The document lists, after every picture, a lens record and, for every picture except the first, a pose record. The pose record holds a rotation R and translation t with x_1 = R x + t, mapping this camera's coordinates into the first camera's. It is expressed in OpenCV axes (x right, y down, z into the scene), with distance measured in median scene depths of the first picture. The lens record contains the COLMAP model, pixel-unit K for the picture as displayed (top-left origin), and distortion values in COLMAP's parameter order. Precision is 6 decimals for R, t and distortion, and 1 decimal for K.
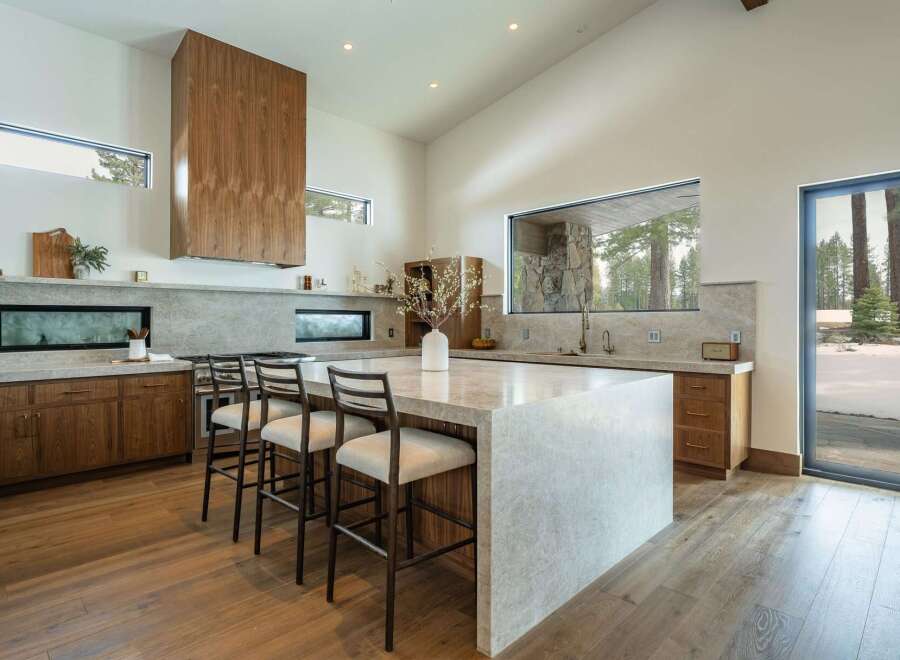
lens RADIAL K [[498.1, 0, 441.2], [0, 498.1, 314.8], [0, 0, 1]] dist [-0.000893, -0.004567]
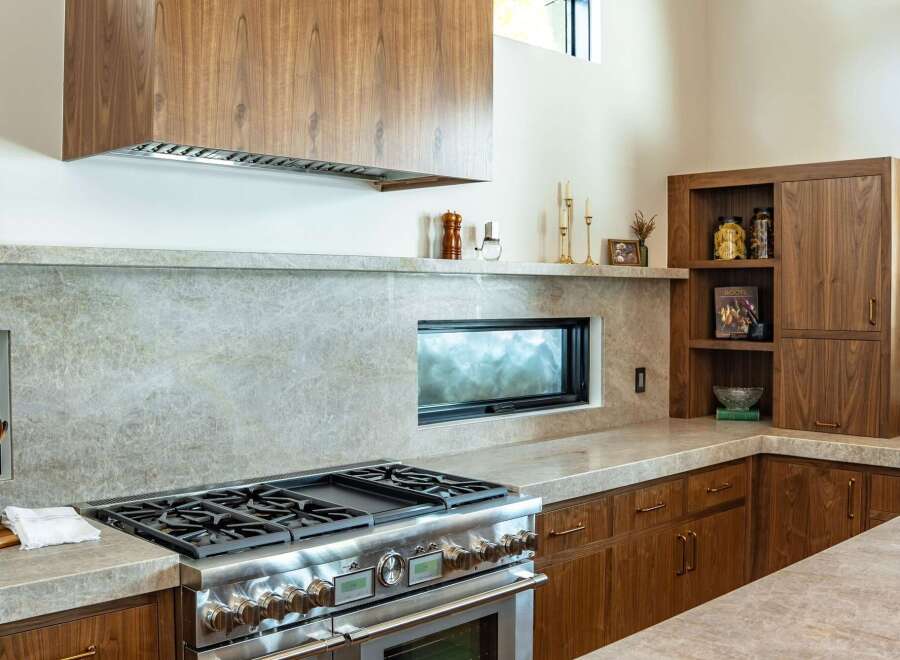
lens RADIAL K [[998.7, 0, 440.8], [0, 998.7, 297.1], [0, 0, 1]] dist [-0.137597, 0.000000]
pose [[0.999982, 0.004781, 0.003582, -0.331546], [-0.004845, 0.999828, 0.017891, -0.044511], [-0.003496, -0.017908, 0.999834, 0.445013]]
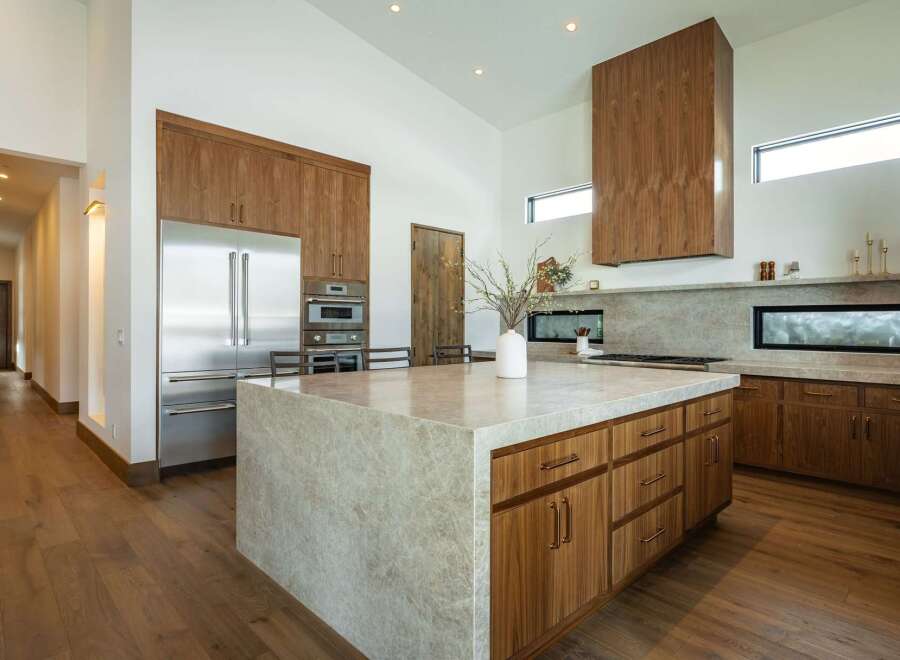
lens RADIAL K [[498.1, 0, 451.5], [0, 498.1, 326.8], [0, 0, 1]] dist [-0.000893, -0.004567]
pose [[-0.009102, 0.006565, -0.999937, 0.592890], [0.011102, 0.999917, 0.006464, 0.012541], [0.999897, -0.011043, -0.009174, 0.629029]]
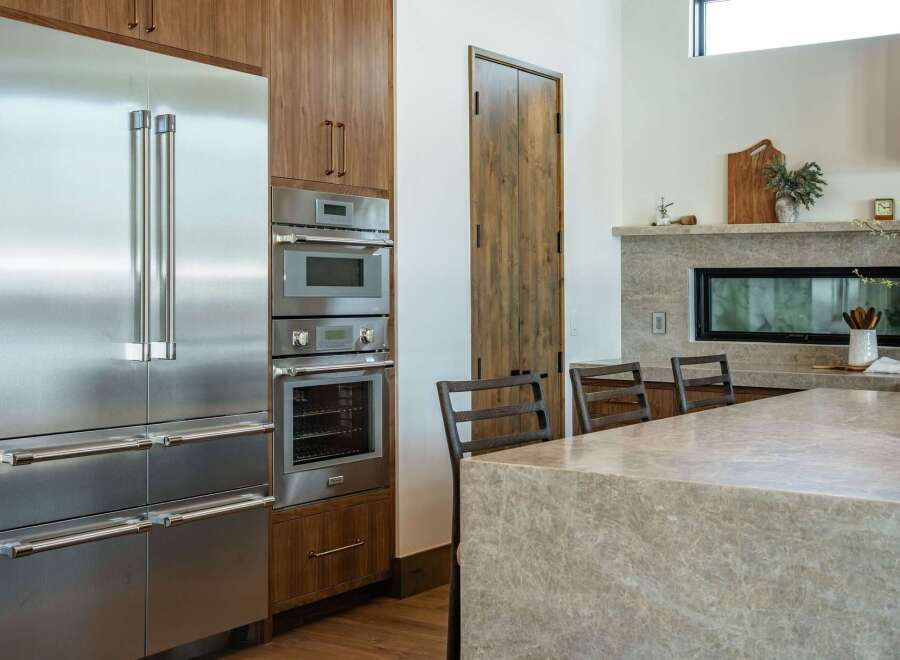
lens RADIAL K [[1247.3, 0, 441.4], [0, 1247.3, 296.9], [0, 0, 1]] dist [0.048221, 0.000000]
pose [[0.200042, 0.010755, -0.979728, 0.567706], [0.005532, 0.999911, 0.012106, -0.003703], [0.979772, -0.007842, 0.199965, 0.266419]]
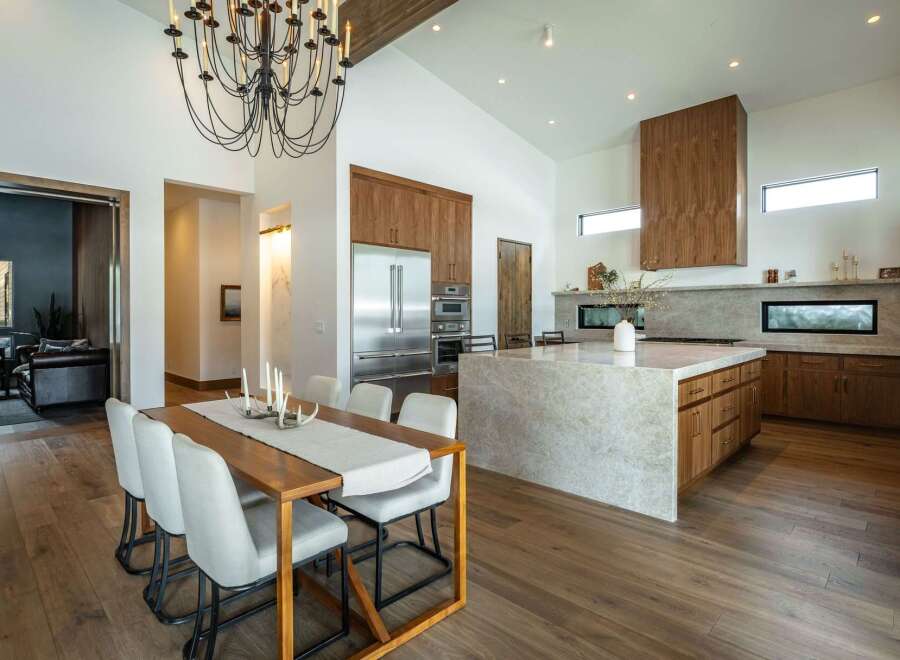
lens RADIAL K [[479.8, 0, 451.2], [0, 479.8, 322.4], [0, 0, 1]] dist [-0.008160, -0.000785]
pose [[0.021286, 0.019504, -0.999583, 0.877914], [0.017972, 0.999641, 0.019888, 0.001362], [0.999612, -0.018387, 0.020928, 0.353699]]
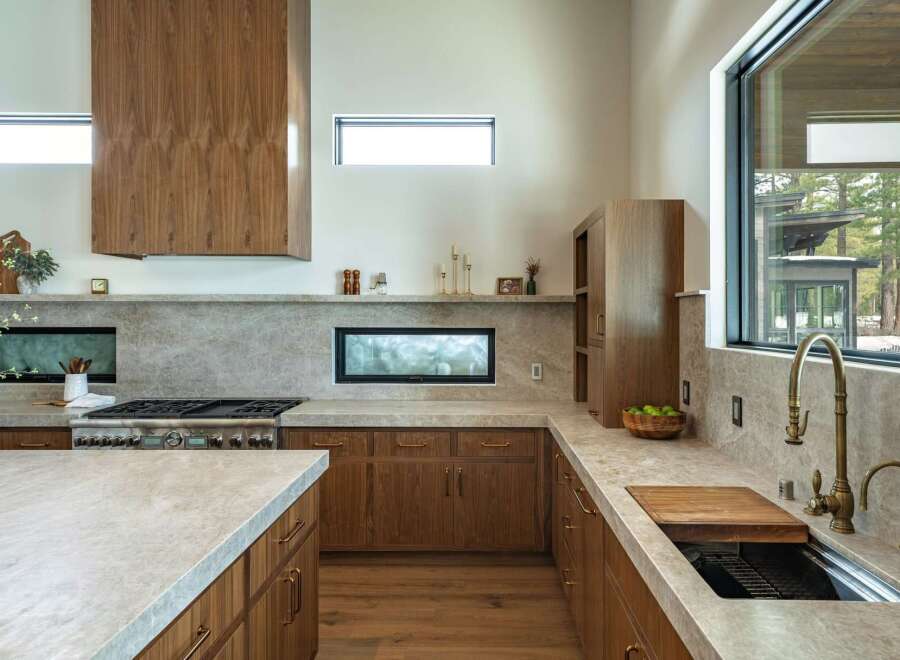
lens RADIAL K [[610.1, 0, 479.9], [0, 610.1, 314.9], [0, 0, 1]] dist [0.004504, 0.002757]
pose [[0.713718, -0.000219, -0.700433, 0.404207], [0.007158, 0.999950, 0.006982, -0.035808], [0.700396, -0.009997, 0.713684, 0.714964]]
